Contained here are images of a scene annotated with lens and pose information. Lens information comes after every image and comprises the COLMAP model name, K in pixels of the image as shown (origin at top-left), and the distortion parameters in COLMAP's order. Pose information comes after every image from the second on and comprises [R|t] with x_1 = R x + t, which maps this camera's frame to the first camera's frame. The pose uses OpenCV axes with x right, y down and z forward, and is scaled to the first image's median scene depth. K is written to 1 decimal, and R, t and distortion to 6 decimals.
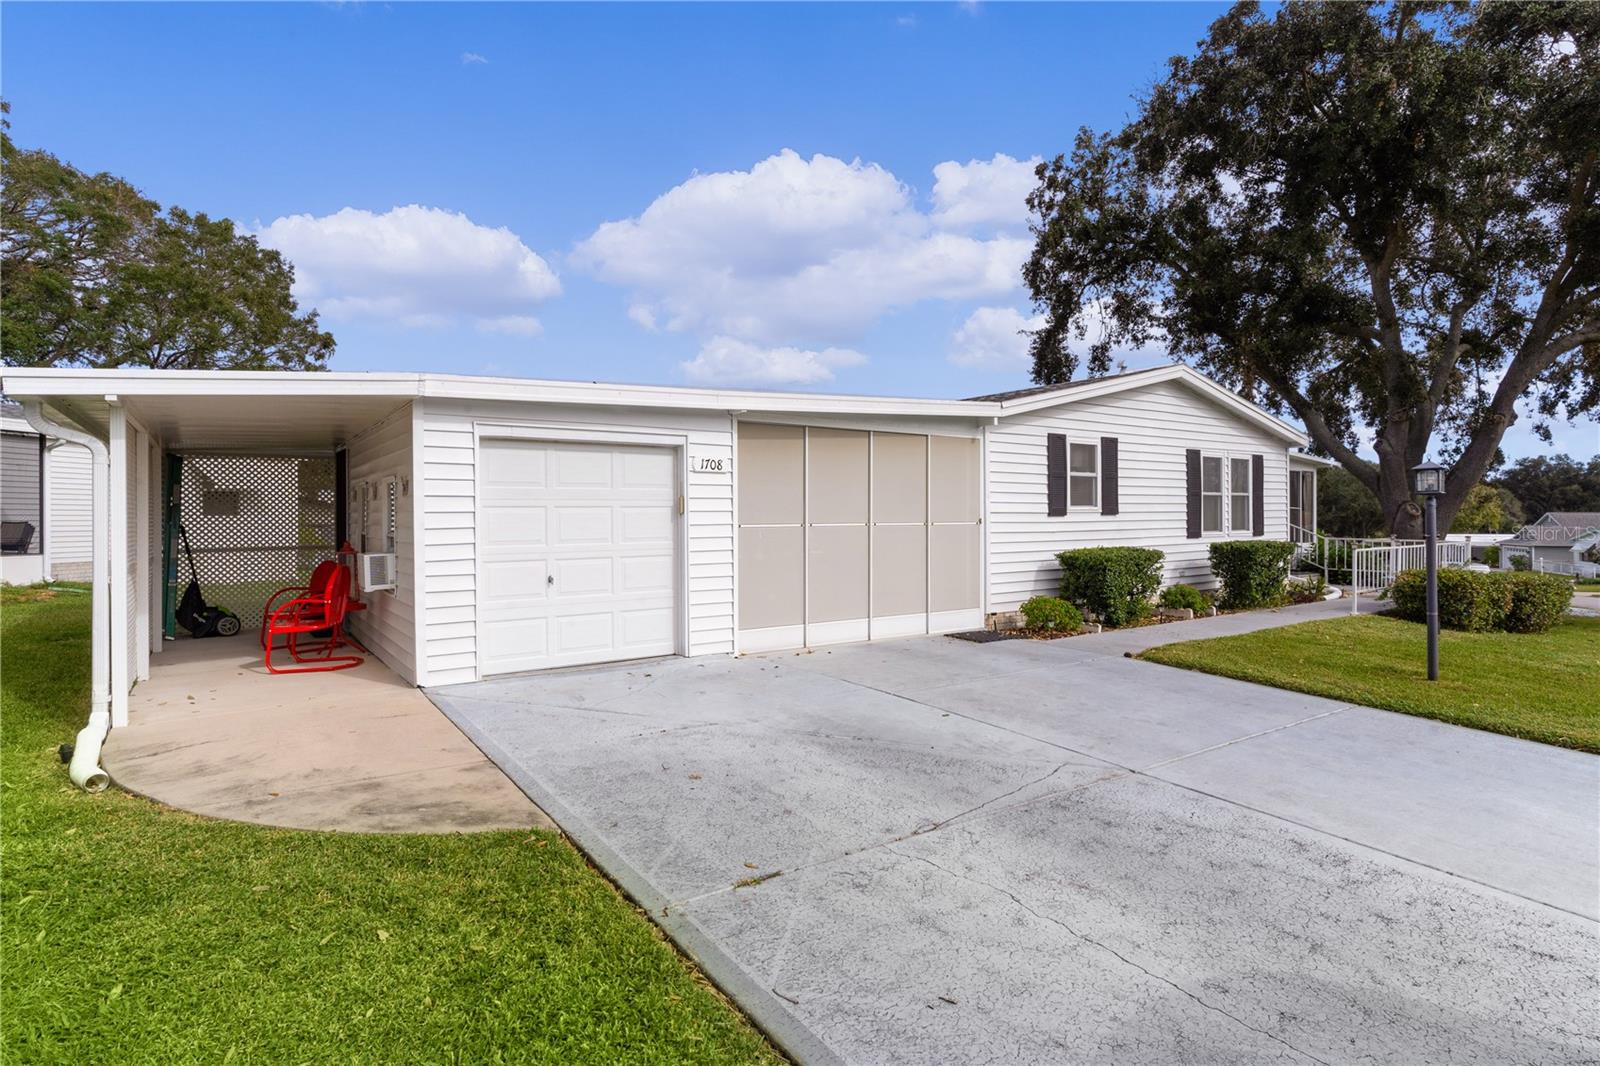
lens RADIAL K [[824.4, 0, 804.1], [0, 824.4, 523.3], [0, 0, 1]] dist [0.013681, -0.003081]
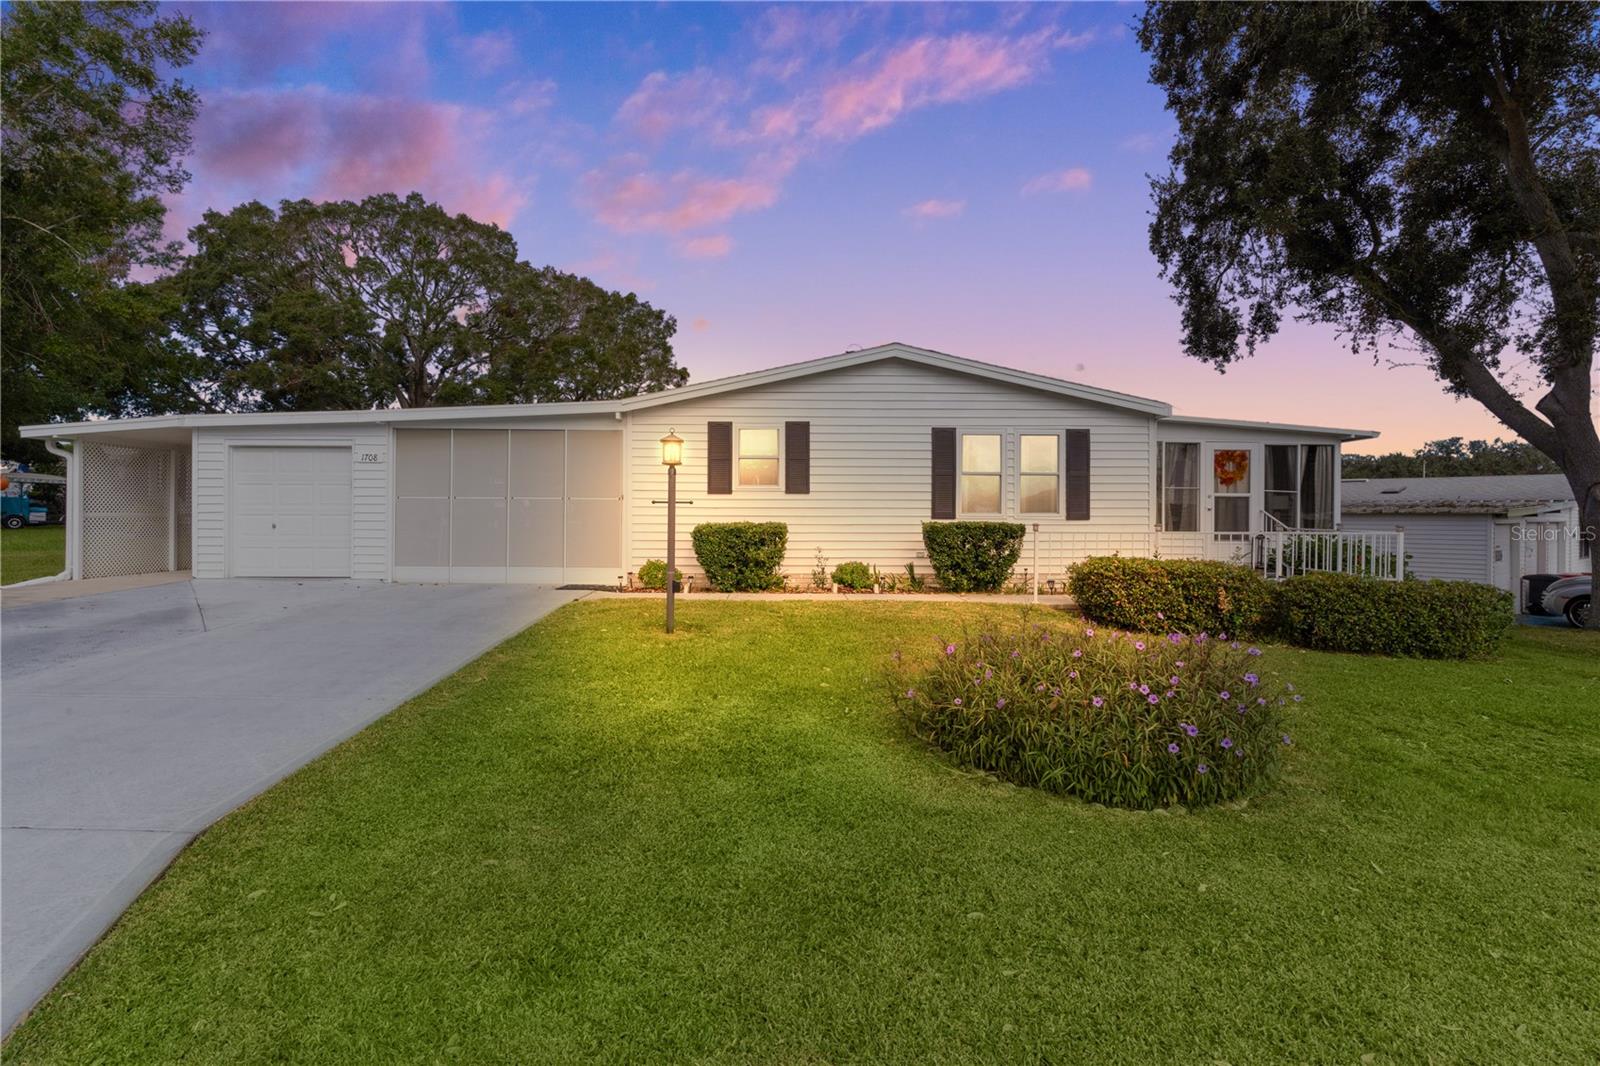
lens RADIAL K [[824.4, 0, 808.3], [0, 824.4, 508.9], [0, 0, 1]] dist [0.013681, -0.003081]
pose [[0.825833, 0.004380, -0.563898, 1.130606], [-0.014159, 0.999816, -0.012971, 0.027350], [0.563737, 0.018696, 0.825742, 0.132894]]
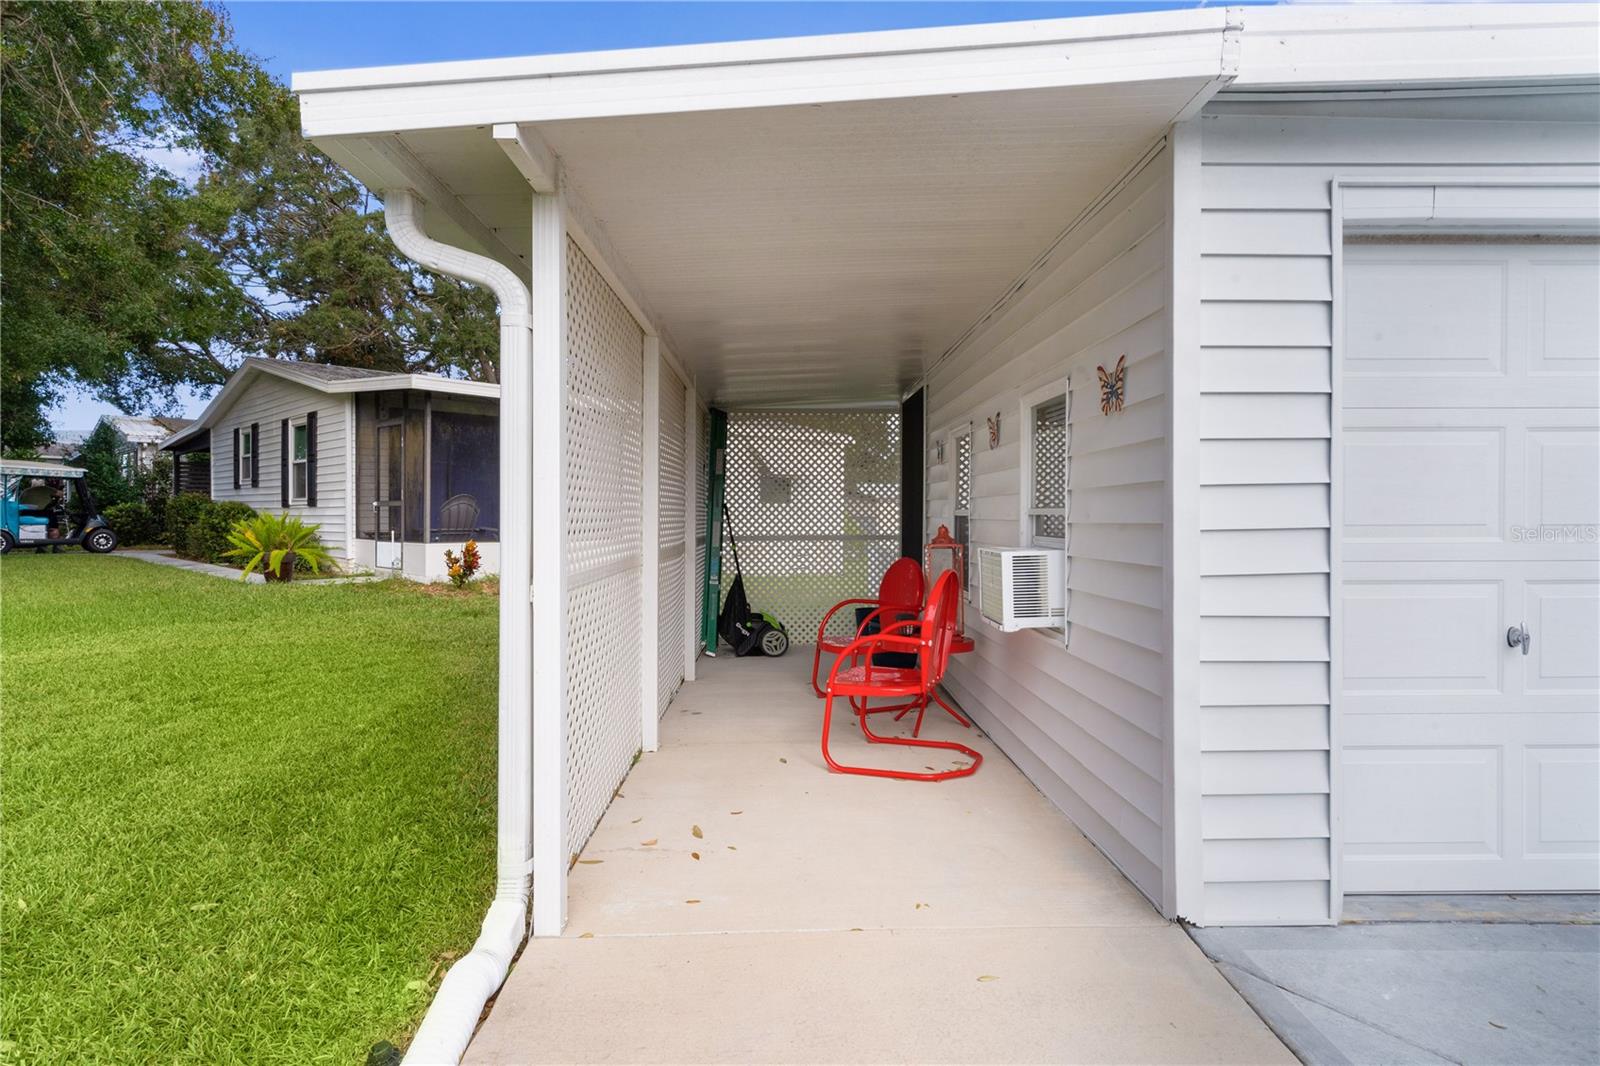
lens RADIAL K [[863.0, 0, 801.0], [0, 863.0, 517.6], [0, 0, 1]] dist [0.008132, 0.001313]
pose [[0.831399, 0.005797, -0.555646, -0.248596], [-0.007186, 0.999974, -0.000320, 0.014234], [0.555630, 0.004259, 0.831419, 0.373435]]
